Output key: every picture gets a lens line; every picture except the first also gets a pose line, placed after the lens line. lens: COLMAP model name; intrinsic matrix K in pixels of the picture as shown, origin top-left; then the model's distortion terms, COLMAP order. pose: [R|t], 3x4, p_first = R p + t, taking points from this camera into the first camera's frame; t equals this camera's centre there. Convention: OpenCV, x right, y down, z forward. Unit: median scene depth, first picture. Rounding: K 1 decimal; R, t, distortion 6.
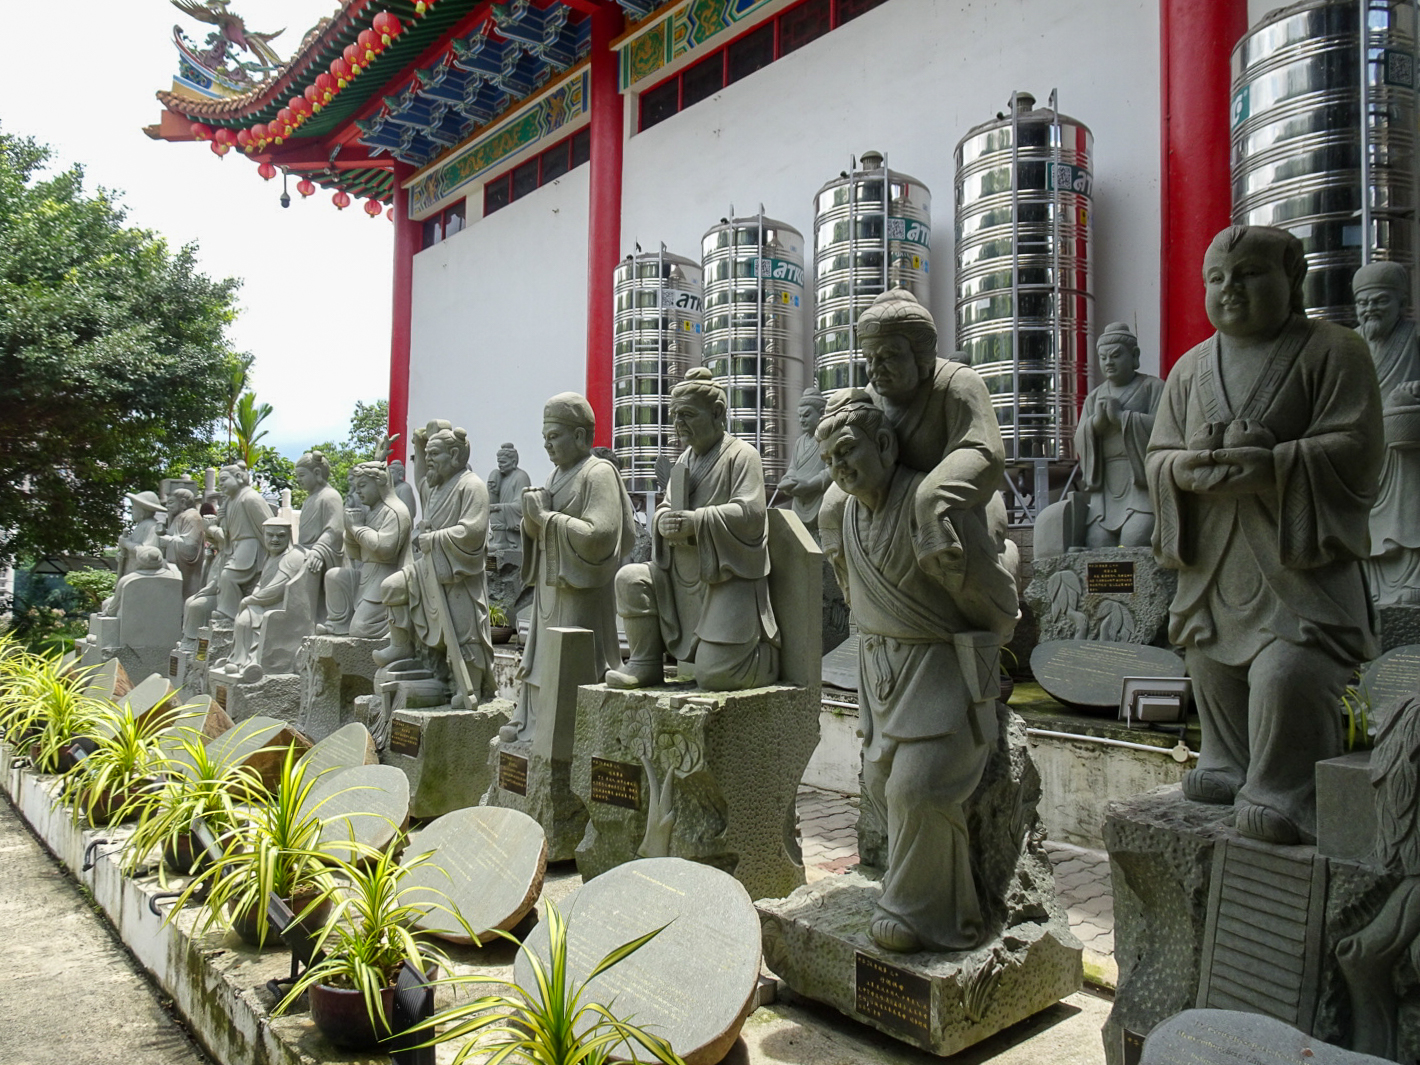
lens RADIAL K [[1016.3, 0, 710.0], [0, 1016.3, 532.5], [0, 0, 1]] dist [0.008262, 0.001739]
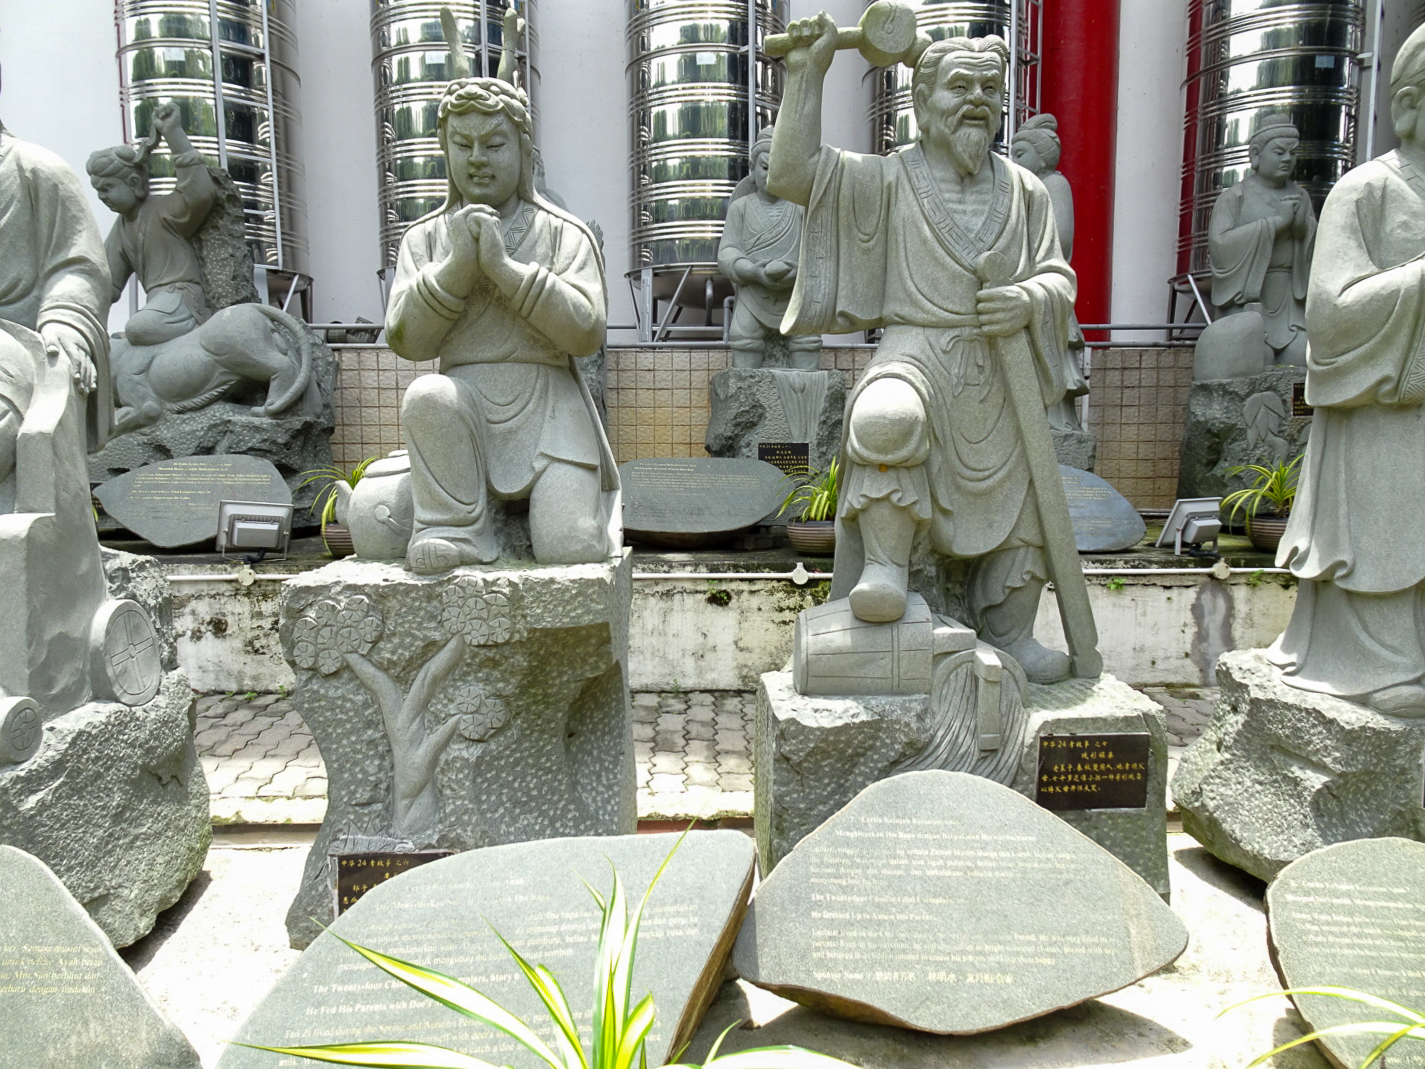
lens RADIAL K [[1010.4, 0, 712.8], [0, 1010.4, 476.6], [0, 0, 1]] dist [0.064319, 0.000843]
pose [[0.629508, -0.074174, 0.773445, -0.228821], [-0.020417, 0.993510, 0.111897, 0.006566], [-0.776726, -0.086232, 0.623908, 0.270224]]
